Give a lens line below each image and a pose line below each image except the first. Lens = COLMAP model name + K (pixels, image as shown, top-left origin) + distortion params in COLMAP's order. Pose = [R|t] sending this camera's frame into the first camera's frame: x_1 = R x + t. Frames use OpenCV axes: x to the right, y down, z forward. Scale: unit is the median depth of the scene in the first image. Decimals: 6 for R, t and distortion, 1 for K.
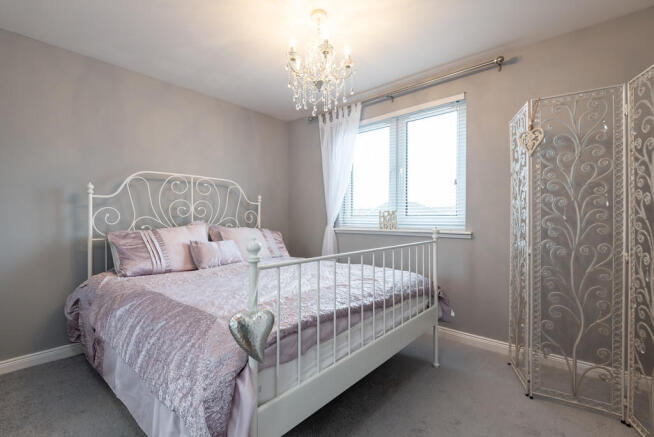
lens RADIAL K [[296.0, 0, 325.0], [0, 296.0, 219.2], [0, 0, 1]] dist [0.032386, -0.019041]
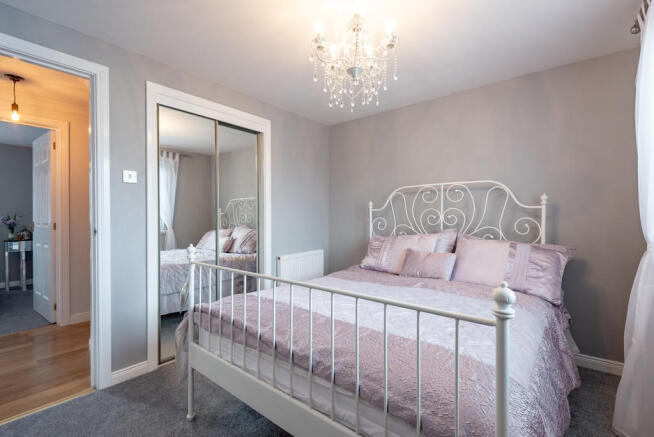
lens RADIAL K [[293.0, 0, 326.9], [0, 293.0, 216.2], [0, 0, 1]] dist [0.033286, -0.017743]
pose [[0.029438, -0.003941, -0.999559, 0.502401], [-0.003635, 0.999985, -0.004050, -0.031641], [0.999560, 0.003753, 0.029423, 0.574066]]
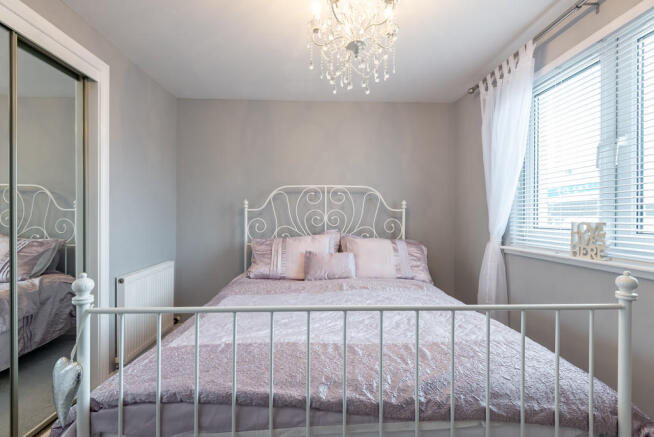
lens RADIAL K [[293.3, 0, 326.0], [0, 293.3, 218.9], [0, 0, 1]] dist [0.033553, -0.021609]
pose [[0.687525, 0.005297, -0.726141, 0.277652], [-0.005727, 0.999982, 0.001871, -0.032988], [0.726138, 0.002872, 0.687543, 0.299635]]
